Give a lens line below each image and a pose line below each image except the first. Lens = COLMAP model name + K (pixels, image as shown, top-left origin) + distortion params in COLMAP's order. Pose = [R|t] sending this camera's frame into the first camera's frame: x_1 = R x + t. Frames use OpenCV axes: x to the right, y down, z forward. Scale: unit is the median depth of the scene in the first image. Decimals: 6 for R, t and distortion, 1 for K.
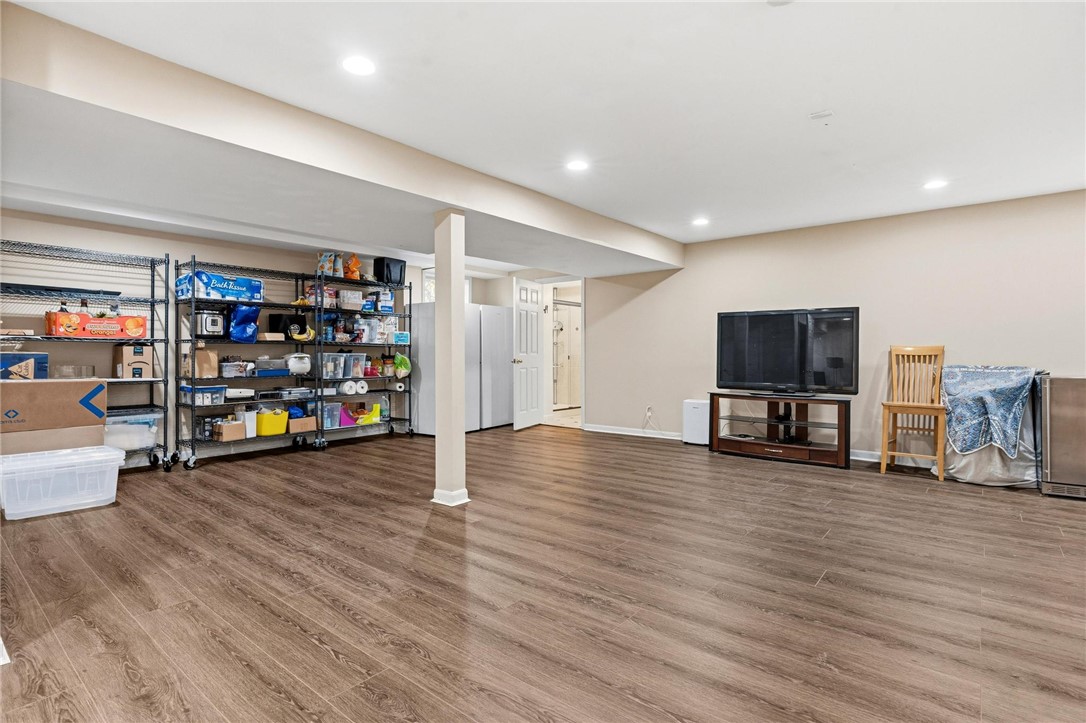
lens RADIAL K [[528.9, 0, 547.2], [0, 528.9, 353.2], [0, 0, 1]] dist [-0.001349, 0.000015]
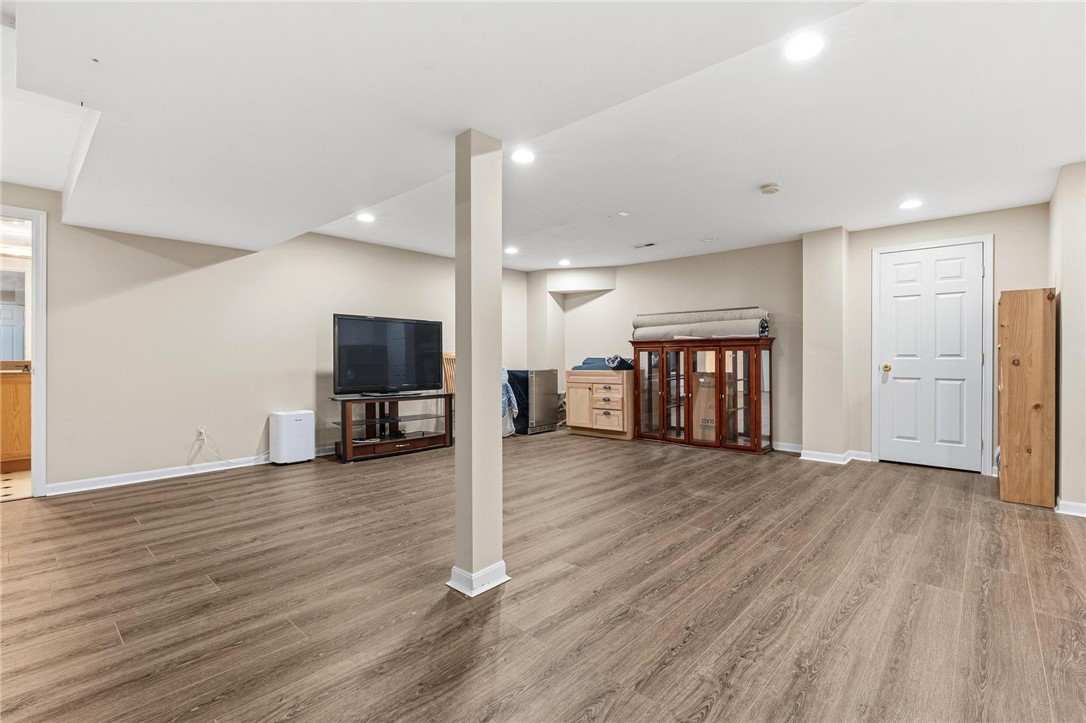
lens RADIAL K [[491.5, 0, 539.5], [0, 491.5, 359.6], [0, 0, 1]] dist [-0.005441, 0.000533]
pose [[0.058356, -0.001891, 0.998294, -0.550728], [-0.000596, 0.999998, 0.001929, 0.002880], [-0.998296, -0.000708, 0.058355, 0.627531]]
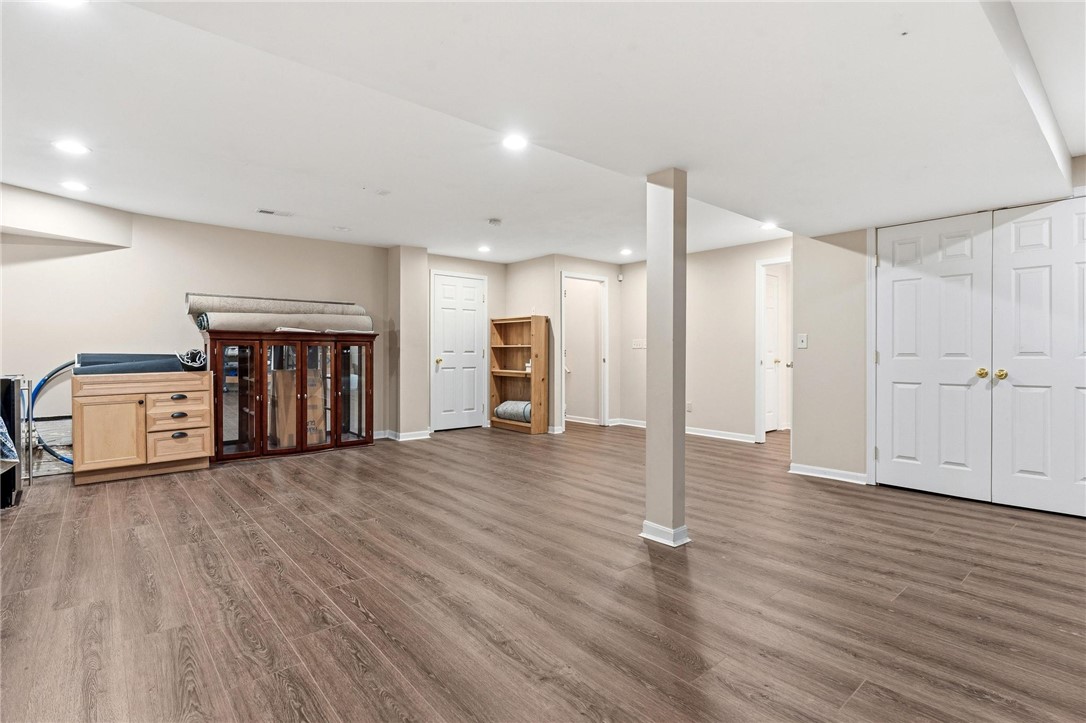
lens RADIAL K [[528.9, 0, 547.2], [0, 528.9, 353.2], [0, 0, 1]] dist [-0.001349, 0.000015]
pose [[-0.986192, 0.000846, 0.165606, -0.098100], [0.000854, 1.000000, -0.000027, 0.001251], [-0.165606, 0.000115, -0.986192, 1.276126]]
